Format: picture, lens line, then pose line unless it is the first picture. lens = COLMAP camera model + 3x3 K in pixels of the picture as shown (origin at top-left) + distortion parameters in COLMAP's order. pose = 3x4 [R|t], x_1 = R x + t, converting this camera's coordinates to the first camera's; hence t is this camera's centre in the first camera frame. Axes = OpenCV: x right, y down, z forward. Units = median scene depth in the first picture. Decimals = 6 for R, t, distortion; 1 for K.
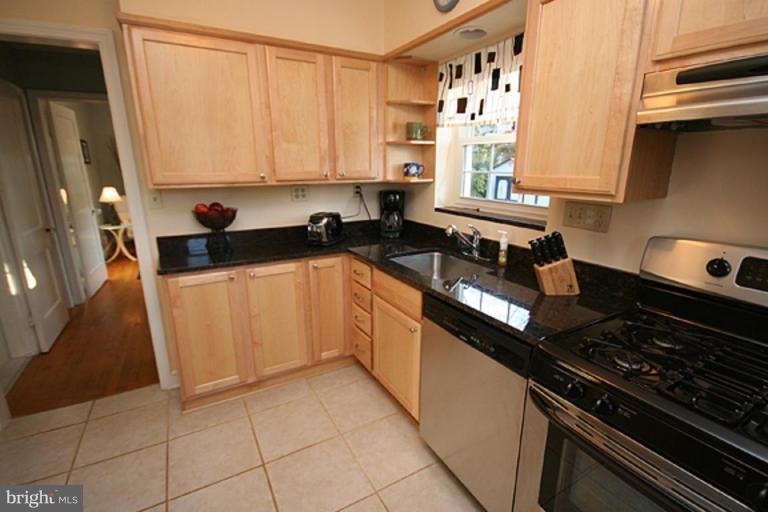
lens RADIAL K [[361.6, 0, 382.9], [0, 361.6, 259.3], [0, 0, 1]] dist [-0.003345, -0.001745]
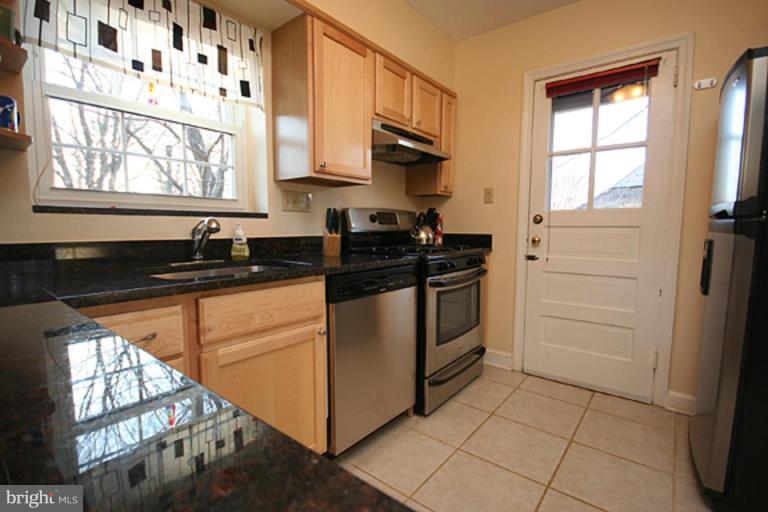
lens RADIAL K [[361.6, 0, 382.9], [0, 361.6, 259.3], [0, 0, 1]] dist [-0.003345, -0.001745]
pose [[-0.363818, -0.081689, 0.927881, -0.628131], [0.232193, 0.956748, 0.175272, -0.062364], [-0.902066, 0.279214, -0.329114, 0.985572]]
